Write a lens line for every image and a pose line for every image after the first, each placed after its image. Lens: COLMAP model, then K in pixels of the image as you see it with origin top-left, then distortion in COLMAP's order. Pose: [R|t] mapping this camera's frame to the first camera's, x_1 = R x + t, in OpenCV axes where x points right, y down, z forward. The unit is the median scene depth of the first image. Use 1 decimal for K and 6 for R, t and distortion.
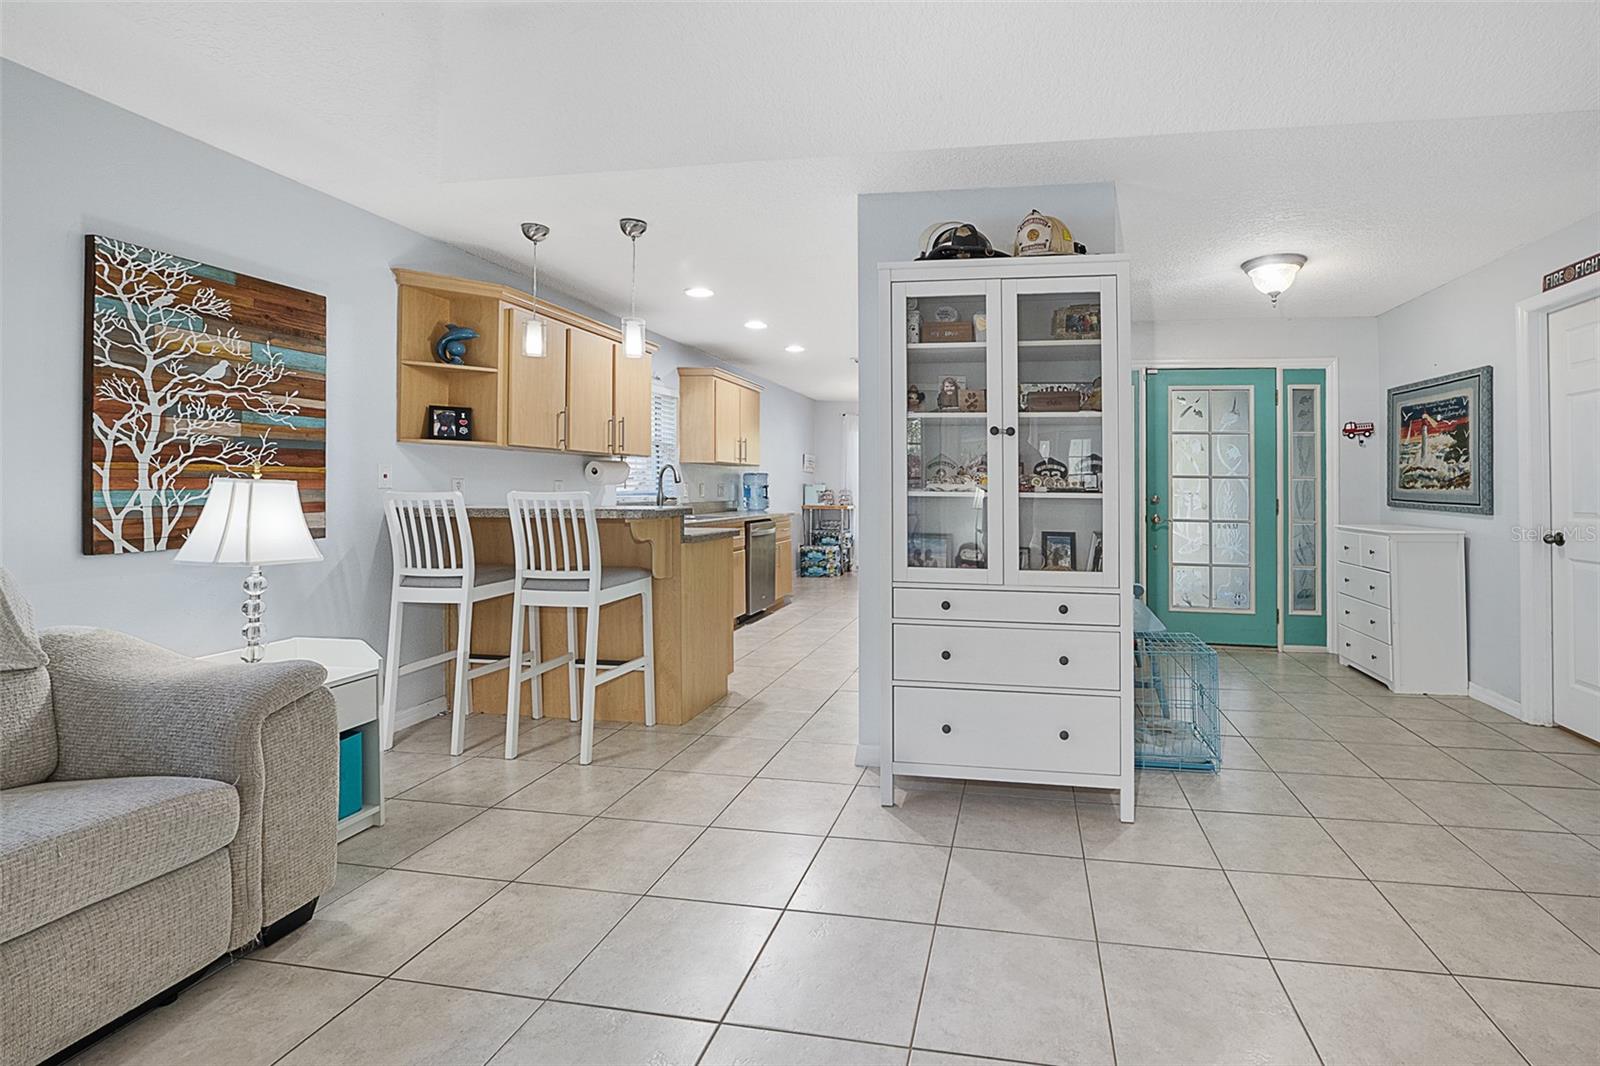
lens RADIAL K [[703.0, 0, 924.0], [0, 703.0, 490.1], [0, 0, 1]] dist [-0.013680, 0.000450]
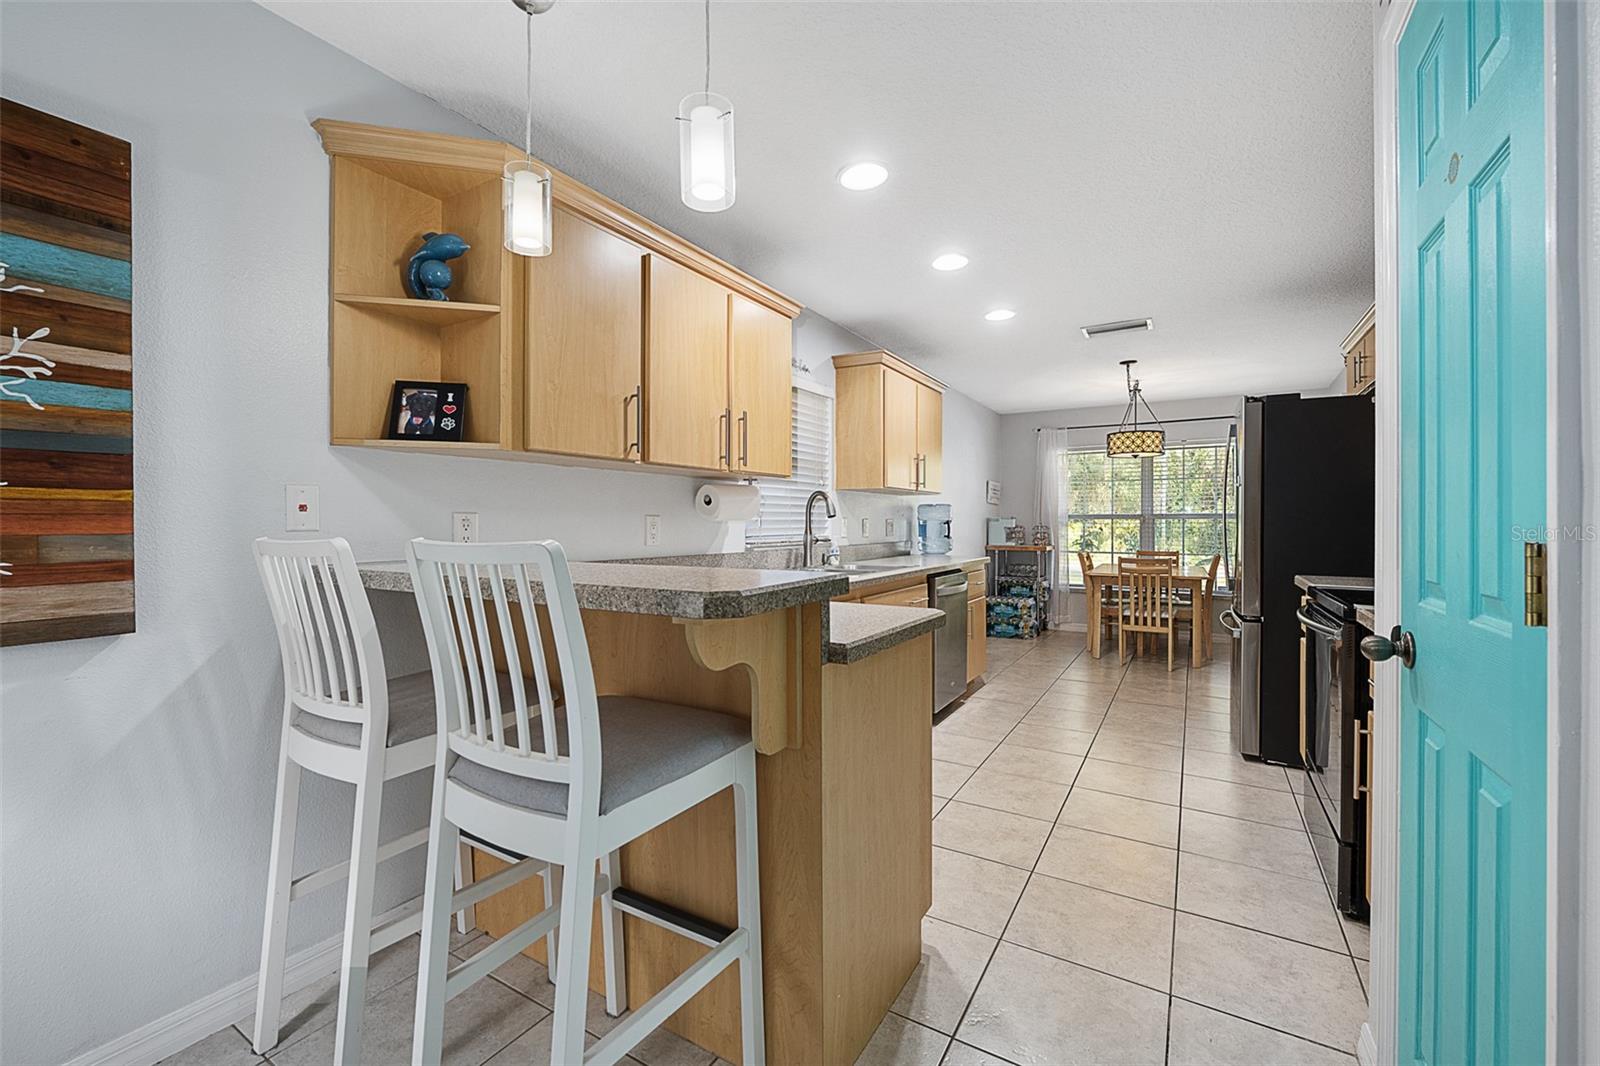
lens RADIAL K [[654.4, 0, 801.0], [0, 654.4, 533.2], [0, 0, 1]] dist [-0.011593, 0.000020]
pose [[0.920734, 0.000092, -0.390190, -0.211998], [0.004784, 0.999922, 0.011525, -0.004298], [0.390160, -0.012478, 0.920662, 0.654014]]
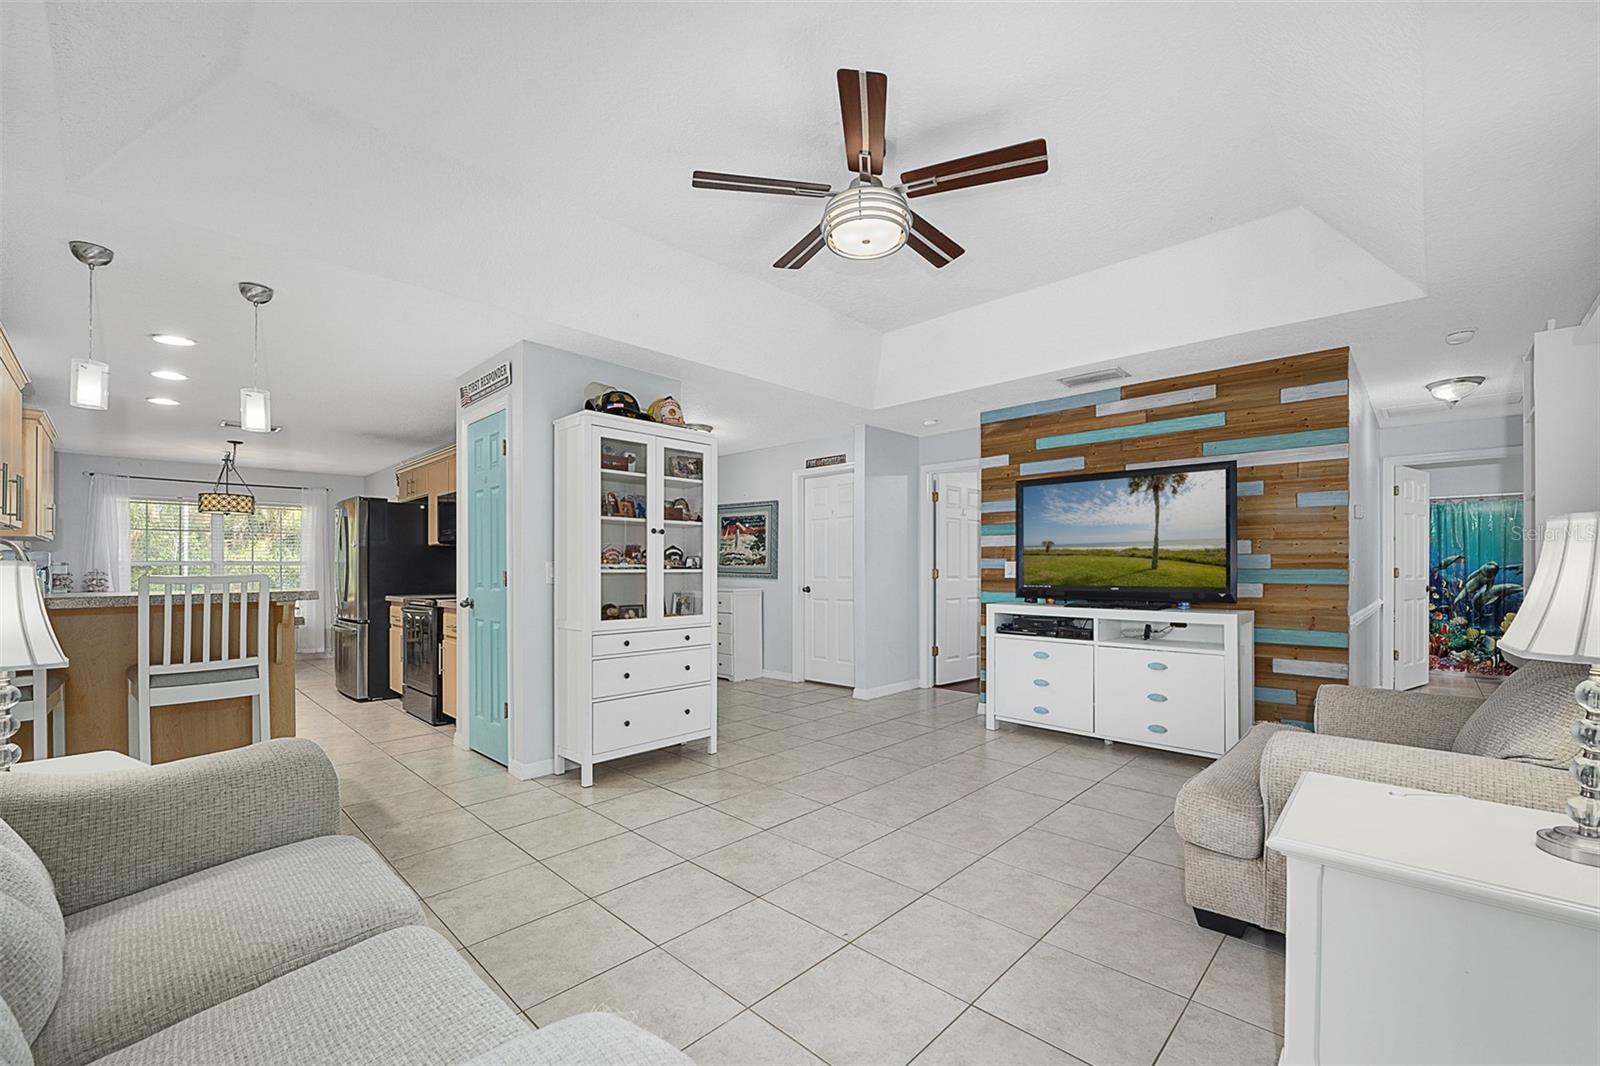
lens RADIAL K [[654.4, 0, 806.1], [0, 654.4, 569.6], [0, 0, 1]] dist [-0.011593, 0.000020]
pose [[0.576086, -0.011210, 0.817312, -0.680962], [0.008543, 0.999934, 0.007693, -0.003081], [-0.817345, 0.002550, 0.576144, -0.106055]]
